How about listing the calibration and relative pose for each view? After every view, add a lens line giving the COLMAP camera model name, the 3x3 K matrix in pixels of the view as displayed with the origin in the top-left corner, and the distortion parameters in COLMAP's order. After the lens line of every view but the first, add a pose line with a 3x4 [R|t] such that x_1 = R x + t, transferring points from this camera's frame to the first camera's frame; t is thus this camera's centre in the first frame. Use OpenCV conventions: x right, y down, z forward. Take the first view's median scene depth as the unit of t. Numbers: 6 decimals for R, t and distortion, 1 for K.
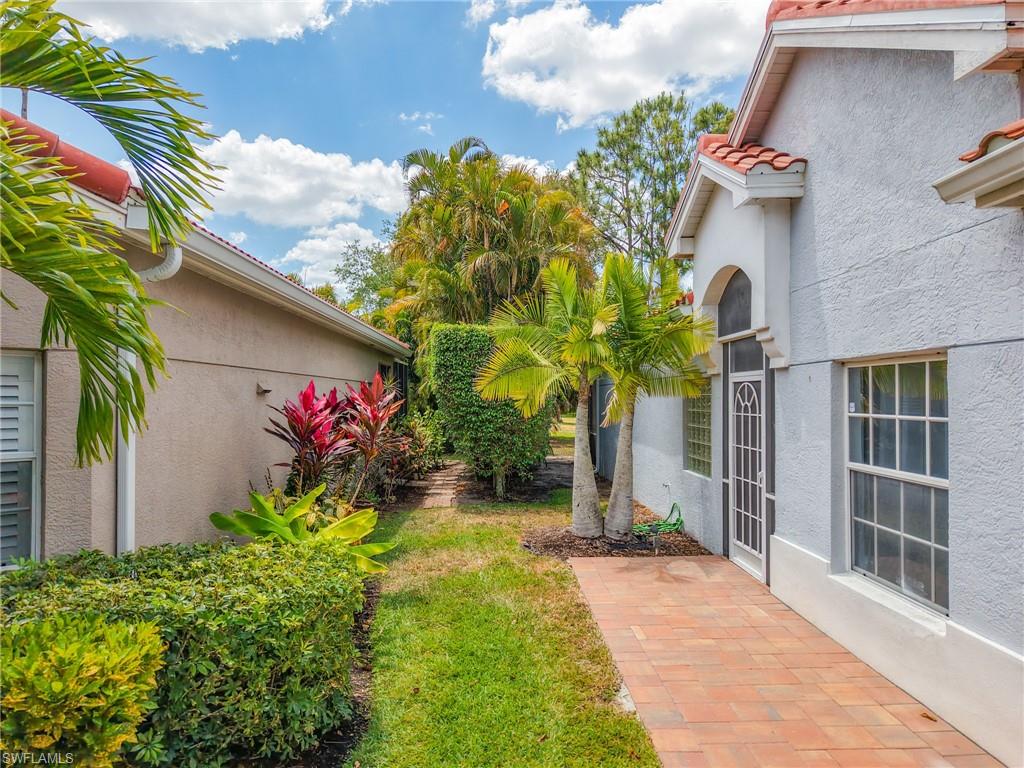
lens RADIAL K [[712.0, 0, 512.0], [0, 712.0, 384.0], [0, 0, 1]] dist [-0.000600, -0.000265]
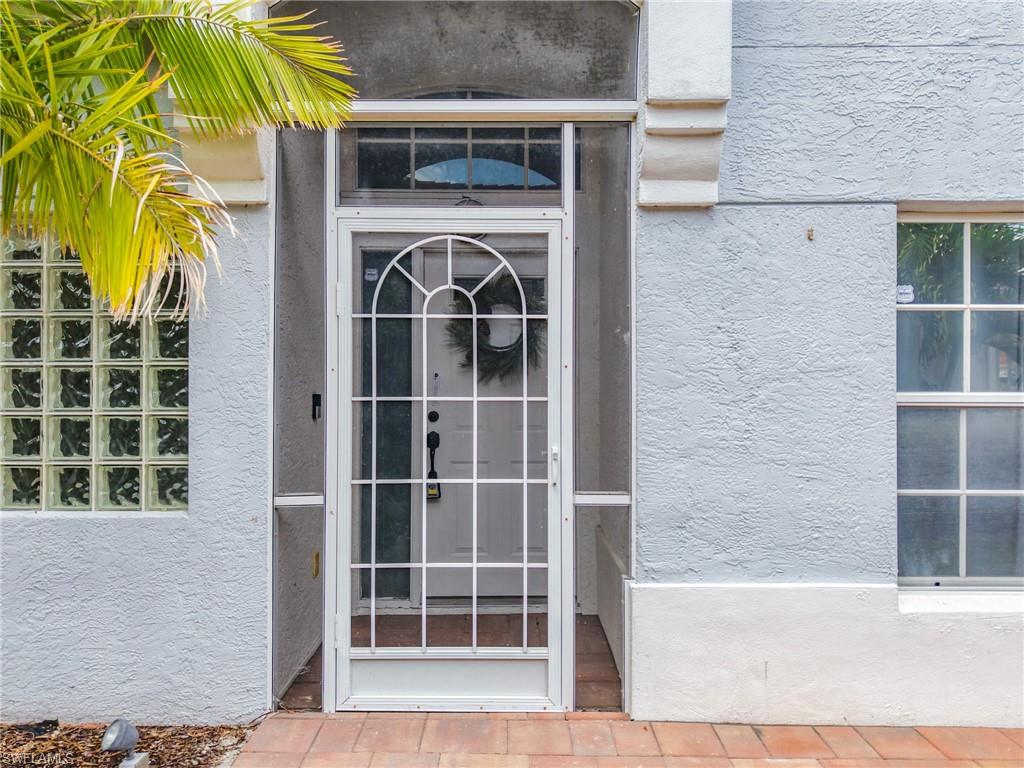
lens RADIAL K [[733.4, 0, 512.0], [0, 733.4, 384.0], [0, 0, 1]] dist [0.055284, 0.000454]
pose [[0.032850, -0.048968, 0.998260, -0.088777], [-0.018018, 0.998608, 0.049578, 0.067218], [-0.999298, -0.019615, 0.031922, 1.095027]]
